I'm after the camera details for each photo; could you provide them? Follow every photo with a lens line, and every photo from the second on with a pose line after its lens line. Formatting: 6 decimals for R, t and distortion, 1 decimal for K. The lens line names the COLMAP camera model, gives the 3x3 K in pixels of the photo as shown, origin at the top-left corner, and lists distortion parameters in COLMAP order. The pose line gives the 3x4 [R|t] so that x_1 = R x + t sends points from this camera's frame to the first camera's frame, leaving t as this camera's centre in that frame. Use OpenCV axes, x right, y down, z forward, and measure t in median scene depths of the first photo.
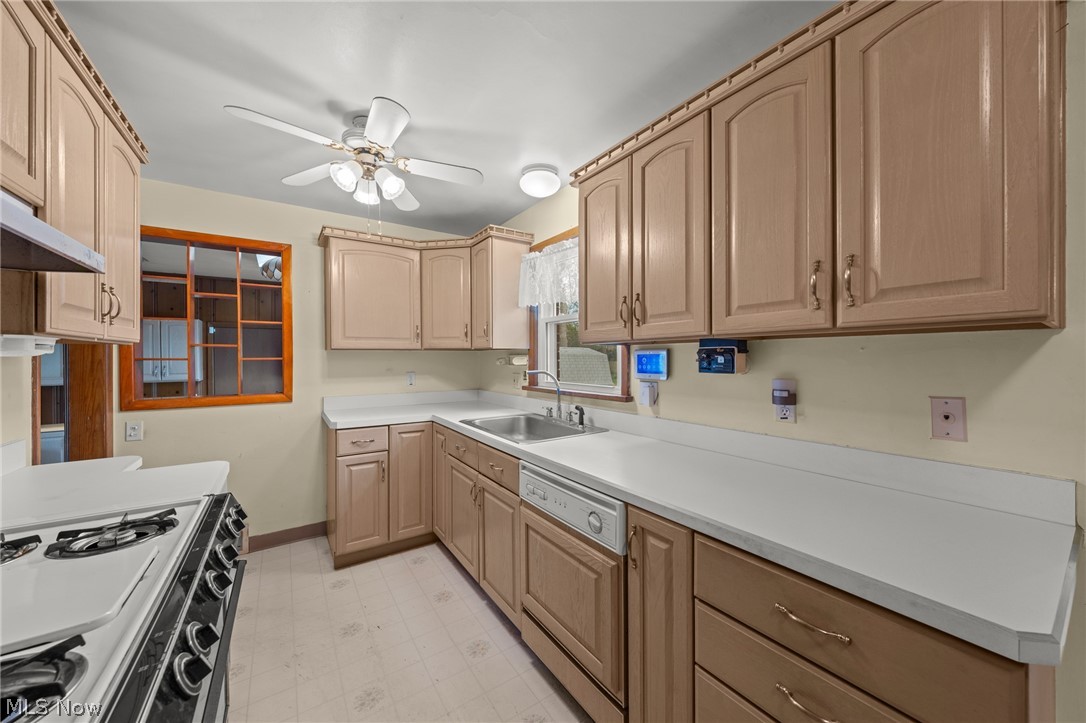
lens RADIAL K [[389.7, 0, 544.4], [0, 389.7, 359.3], [0, 0, 1]] dist [-0.004069, 0.000429]
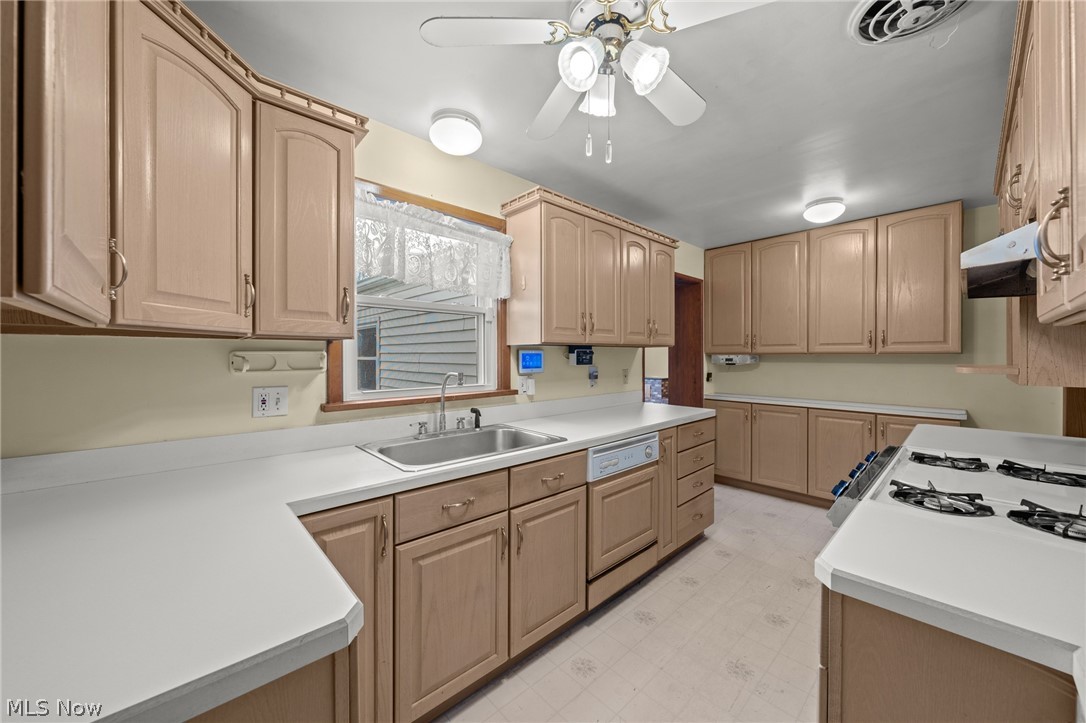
lens RADIAL K [[389.7, 0, 557.6], [0, 389.7, 357.0], [0, 0, 1]] dist [-0.004069, 0.000429]
pose [[-0.167290, 0.001311, 0.985907, -1.012947], [0.007123, 0.999975, -0.000121, 0.000149], [-0.985882, 0.007002, -0.167295, 1.139498]]
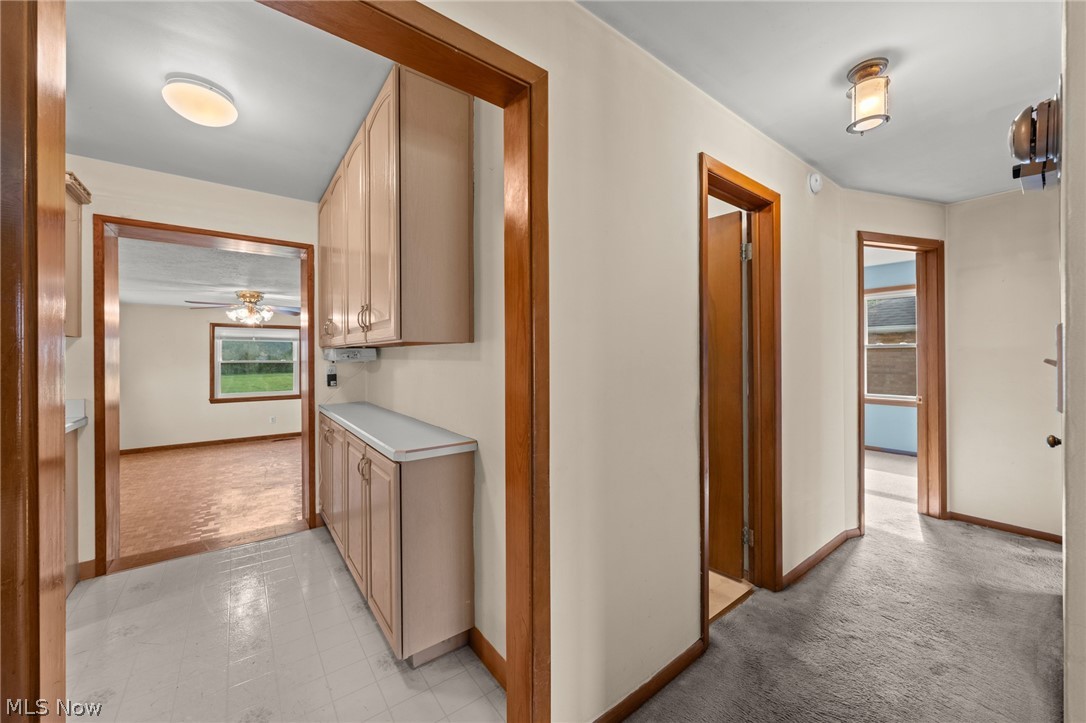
lens RADIAL K [[412.9, 0, 545.0], [0, 412.9, 354.8], [0, 0, 1]] dist [-0.000794, -0.001062]
pose [[-0.035085, 0.005983, 0.999366, -0.657068], [0.011812, 0.999915, -0.005572, 0.038499], [-0.999315, 0.011609, -0.035153, -0.890065]]
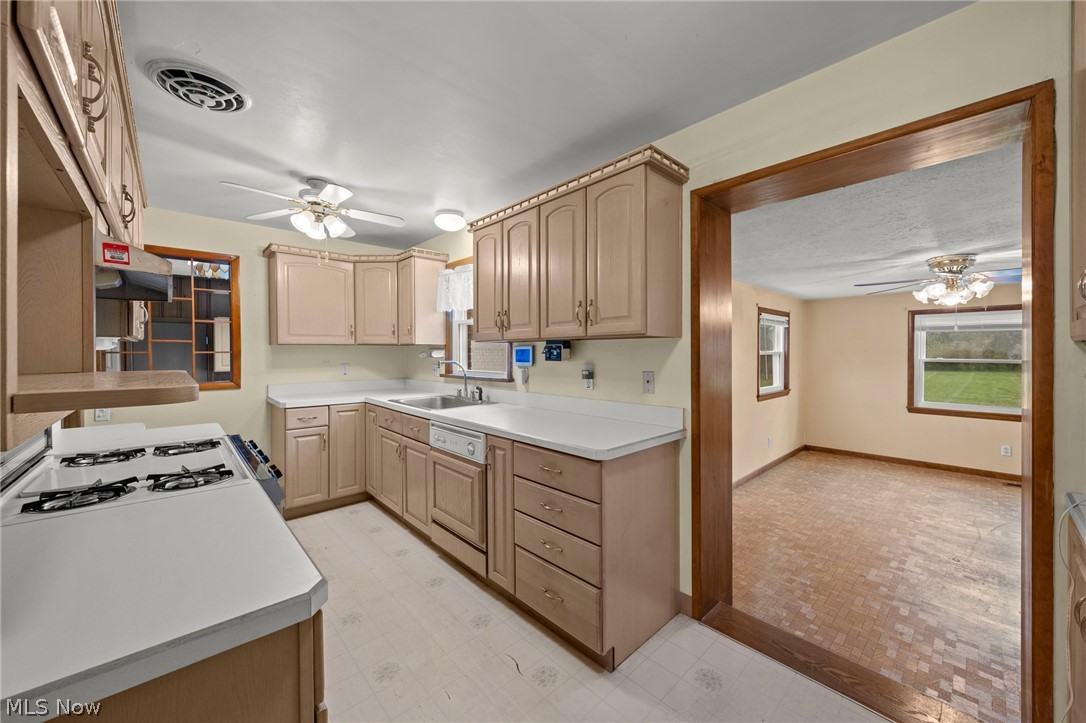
lens RADIAL K [[412.9, 0, 543.7], [0, 412.9, 355.3], [0, 0, 1]] dist [-0.000794, -0.001062]
pose [[0.989584, -0.000367, 0.143957, 0.125611], [-0.000119, 0.999994, 0.003368, 0.005308], [-0.143957, -0.003350, 0.989578, -0.556160]]
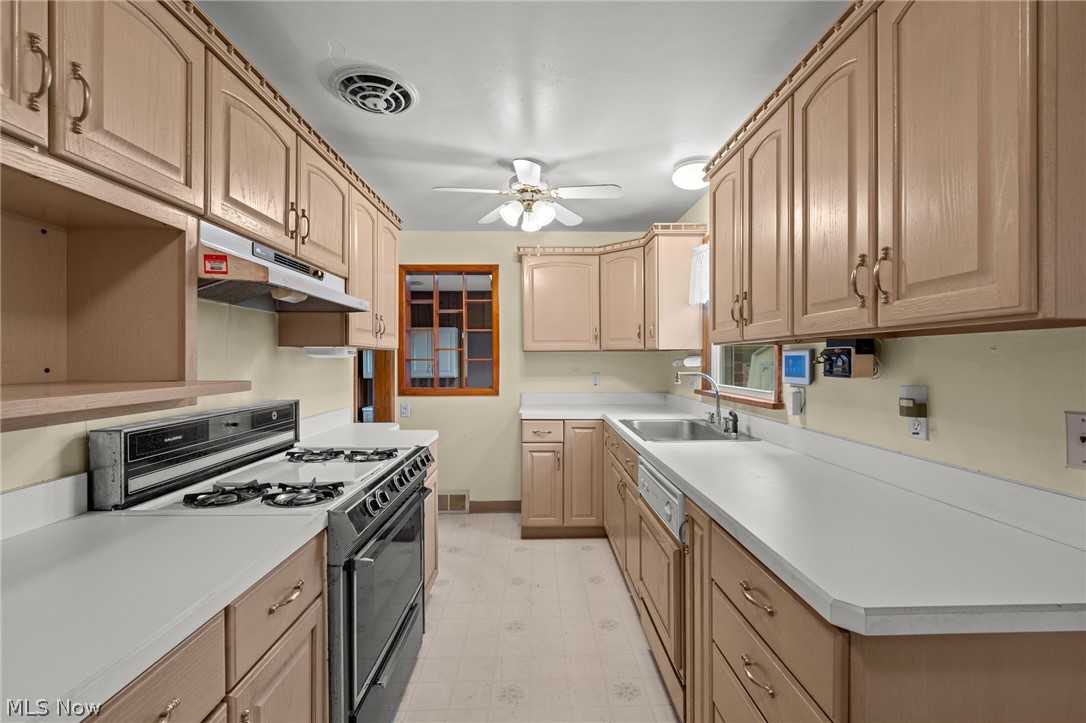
lens RADIAL K [[465.3, 0, 544.3], [0, 465.3, 360.4], [0, 0, 1]] dist [0.002006, -0.000871]
pose [[0.838007, 0.003107, -0.545651, 0.372149], [-0.002993, 0.999995, 0.001098, -0.000948], [0.545652, 0.000713, 0.838012, -0.186418]]
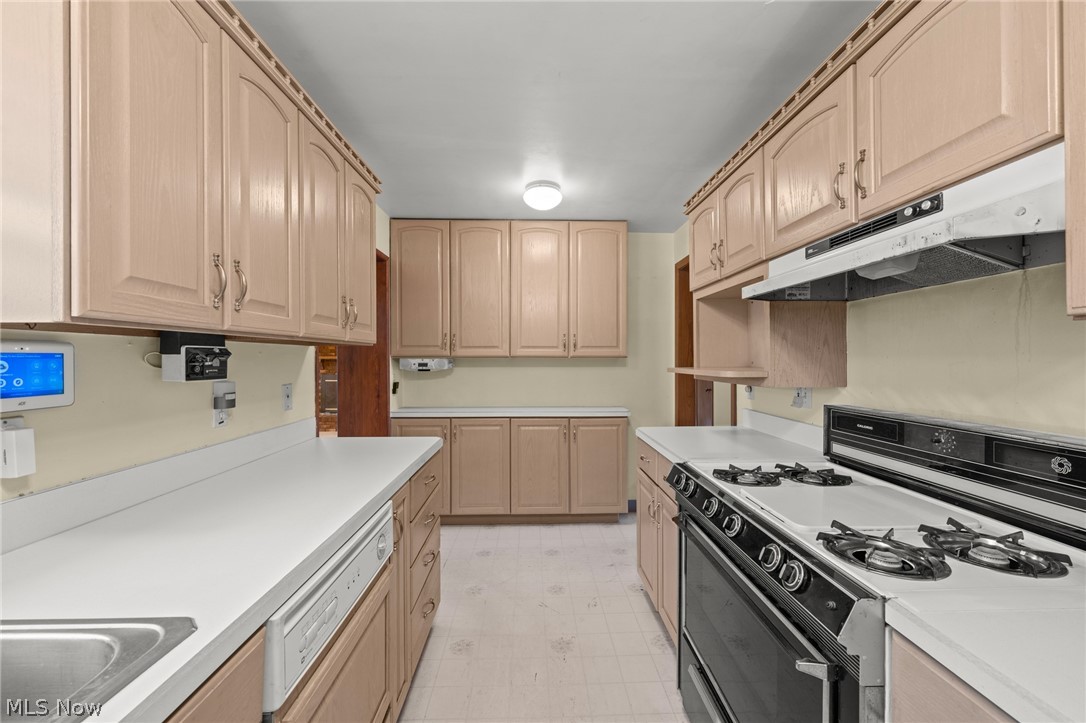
lens RADIAL K [[412.9, 0, 535.9], [0, 412.9, 359.5], [0, 0, 1]] dist [-0.000794, -0.001062]
pose [[-0.839047, 0.005808, 0.544027, -0.449599], [0.008555, 0.999960, 0.002518, -0.001290], [-0.543991, 0.006767, -0.839064, 1.078632]]
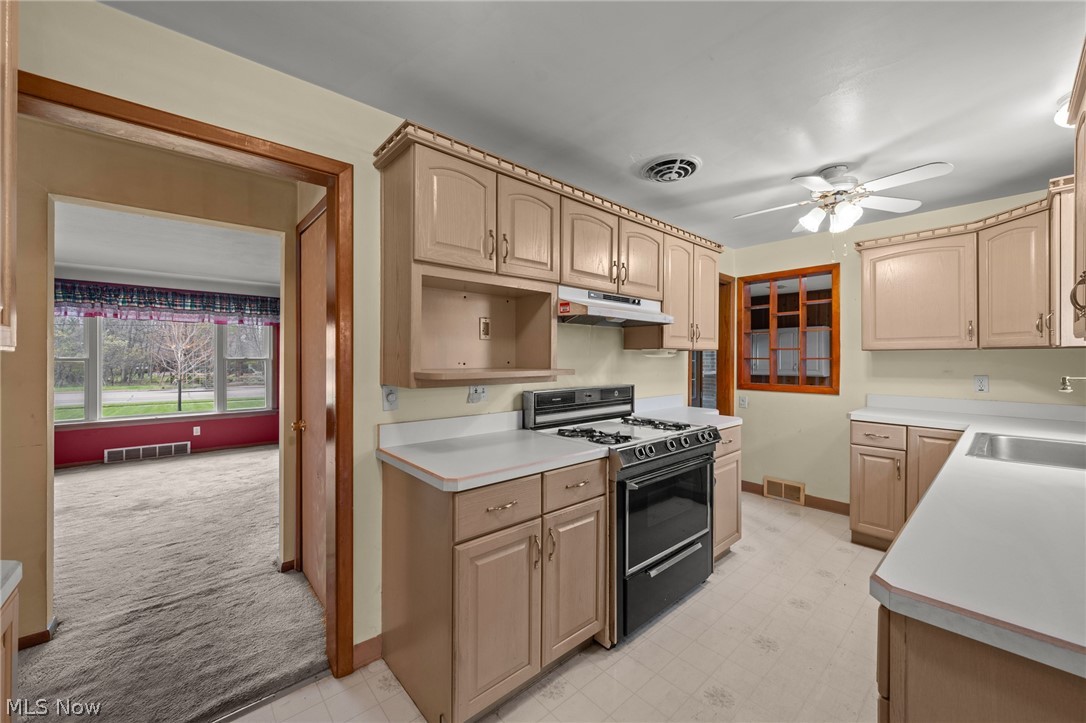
lens RADIAL K [[412.9, 0, 541.2], [0, 412.9, 358.0], [0, 0, 1]] dist [-0.000794, -0.001062]
pose [[0.119942, 0.003901, -0.992773, 0.725854], [-0.005969, 0.999977, 0.003208, -0.003133], [0.992763, 0.005541, 0.119962, -0.079341]]
